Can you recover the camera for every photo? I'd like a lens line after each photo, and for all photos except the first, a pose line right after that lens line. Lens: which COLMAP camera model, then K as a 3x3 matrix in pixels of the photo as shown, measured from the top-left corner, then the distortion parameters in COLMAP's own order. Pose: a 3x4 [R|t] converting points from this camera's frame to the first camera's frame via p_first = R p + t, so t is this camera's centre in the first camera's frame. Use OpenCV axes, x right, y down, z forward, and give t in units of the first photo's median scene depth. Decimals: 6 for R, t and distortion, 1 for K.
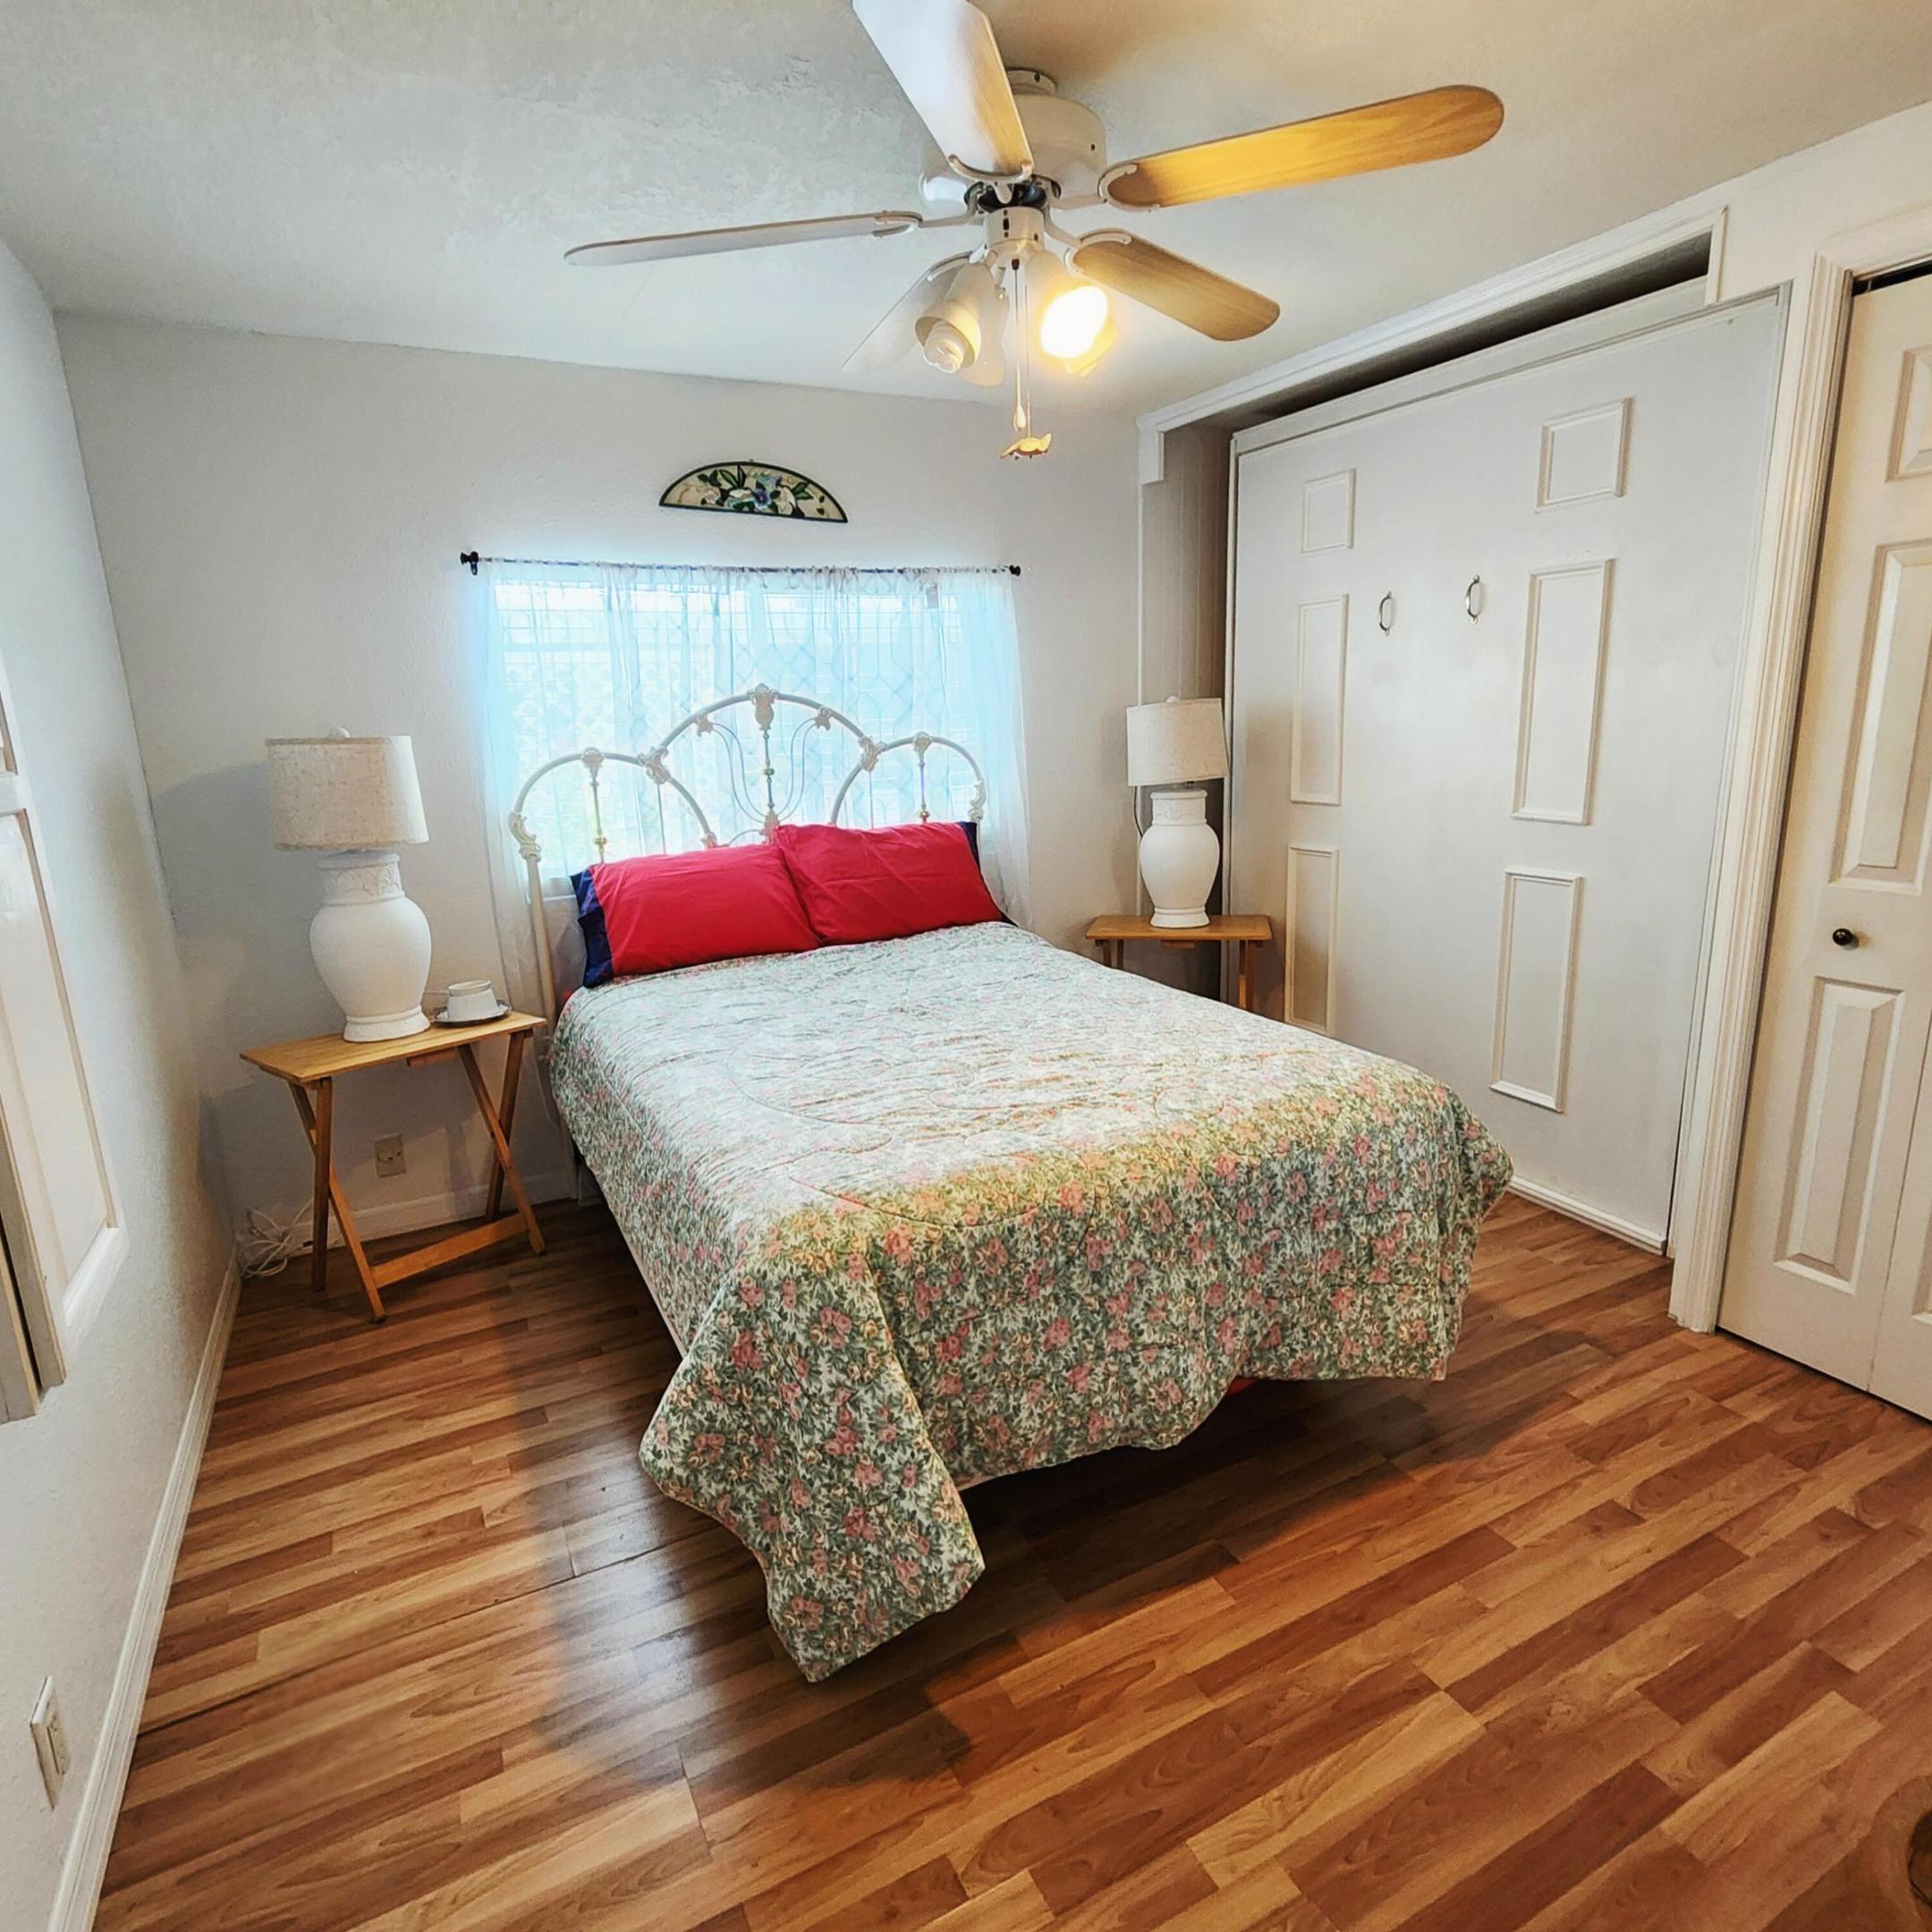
lens RADIAL K [[1128.4, 0, 947.2], [0, 1128.4, 993.0], [0, 0, 1]] dist [-0.000638, 0.002340]
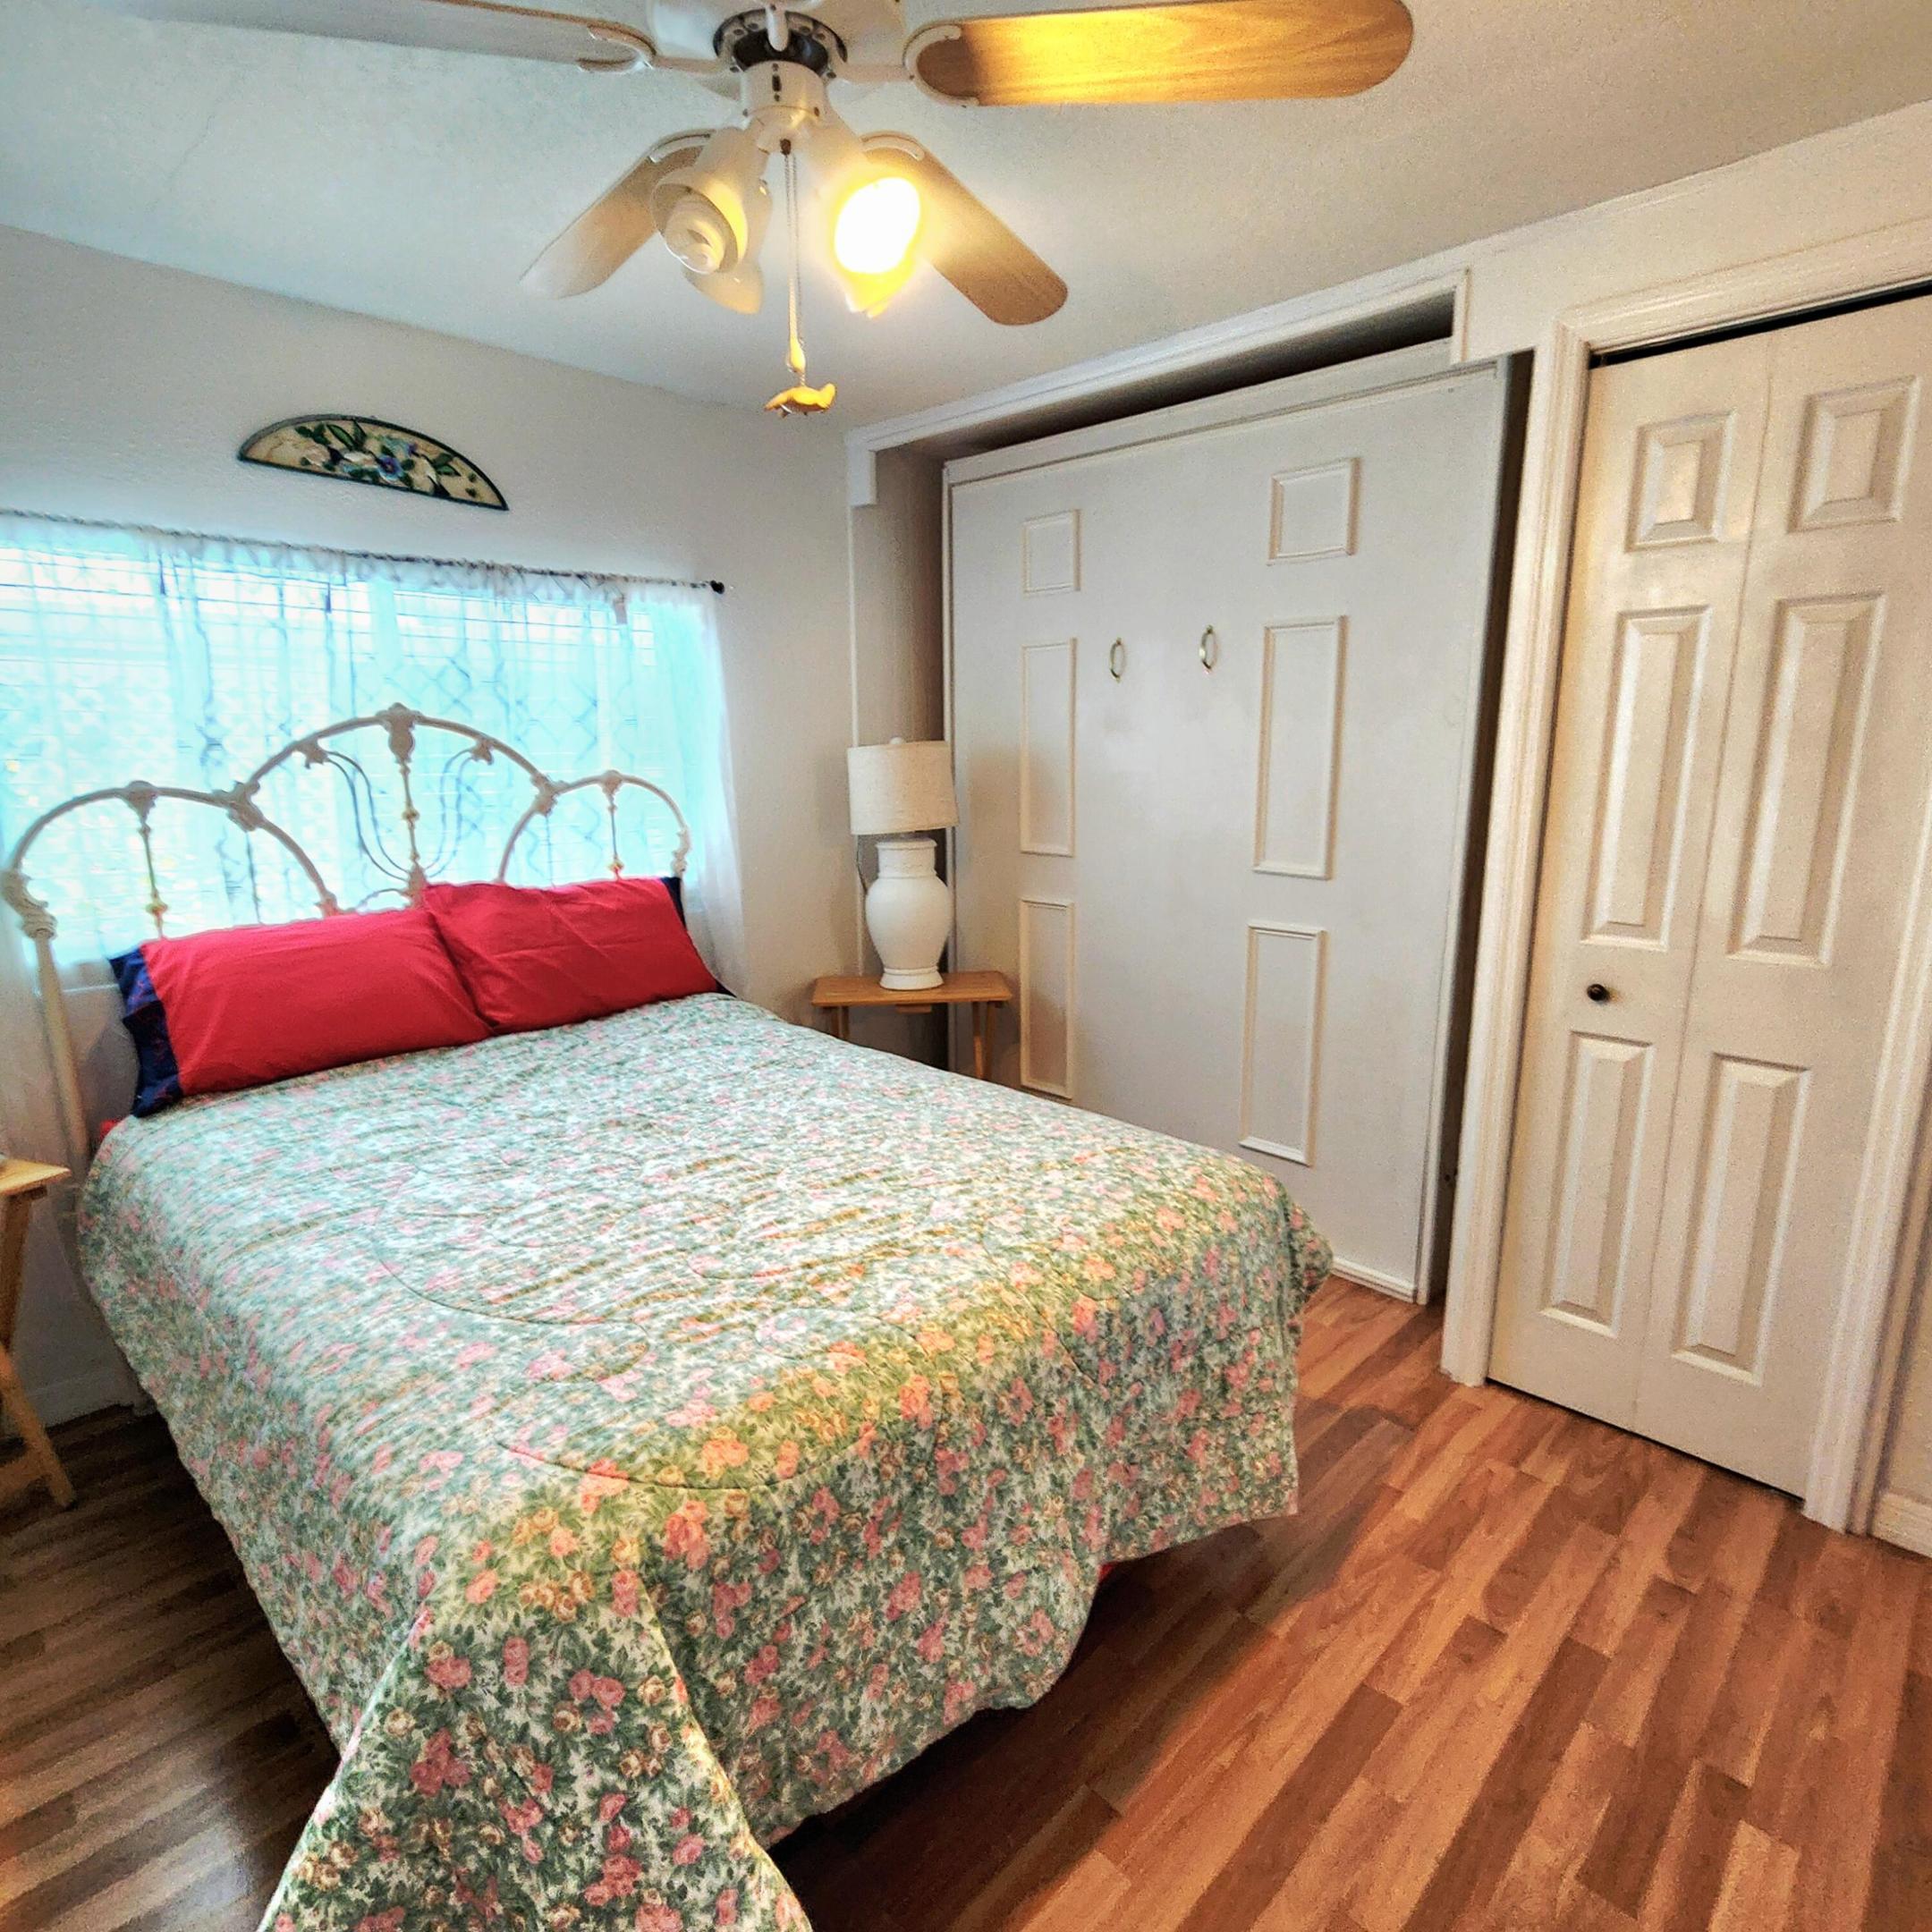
lens RADIAL K [[1085.8, 0, 963.4], [0, 1085.8, 979.3], [0, 0, 1]] dist [0.005841, -0.002059]
pose [[0.945680, -0.037389, 0.322941, -0.063036], [0.050590, 0.998188, -0.032576, -0.056212], [-0.321138, 0.047144, 0.945858, 0.246238]]
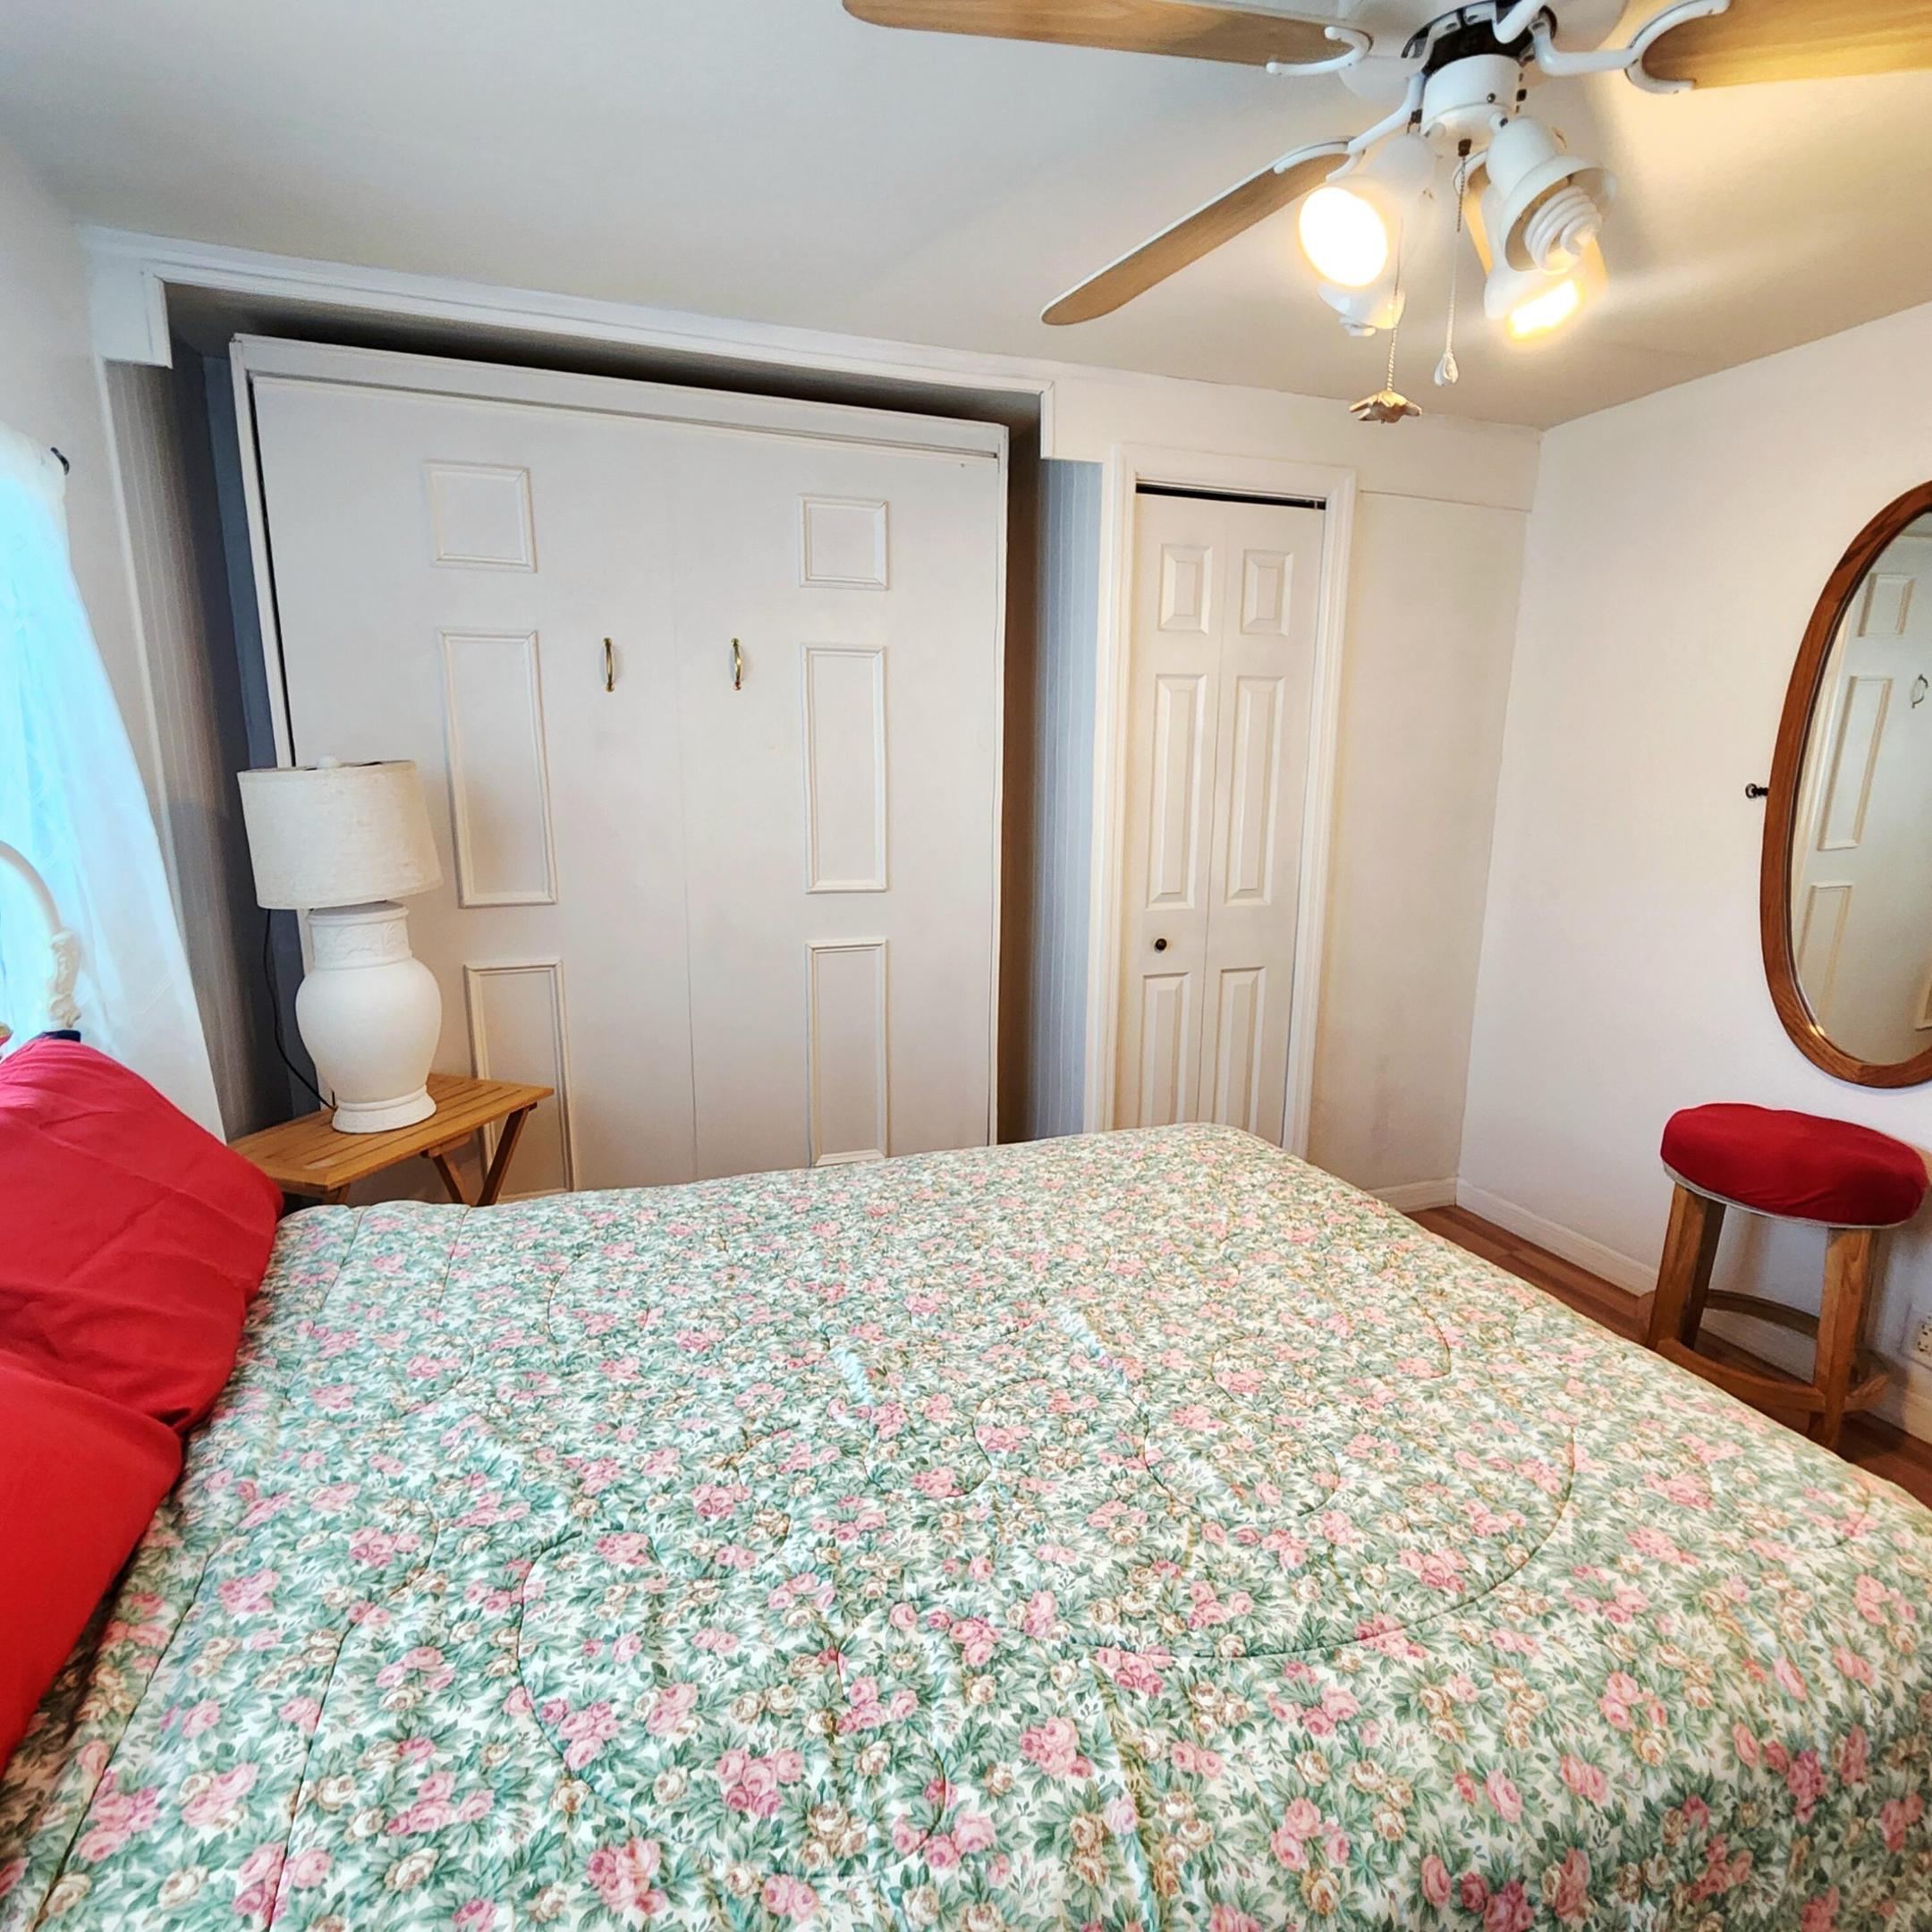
lens RADIAL K [[1065.2, 0, 956.8], [0, 1065.2, 971.7], [0, 0, 1]] dist [0.005330, -0.001147]
pose [[0.121863, -0.158835, 0.979755, -0.520765], [0.233522, 0.963991, 0.127234, -0.230598], [-0.964685, 0.213289, 0.154567, 0.977914]]
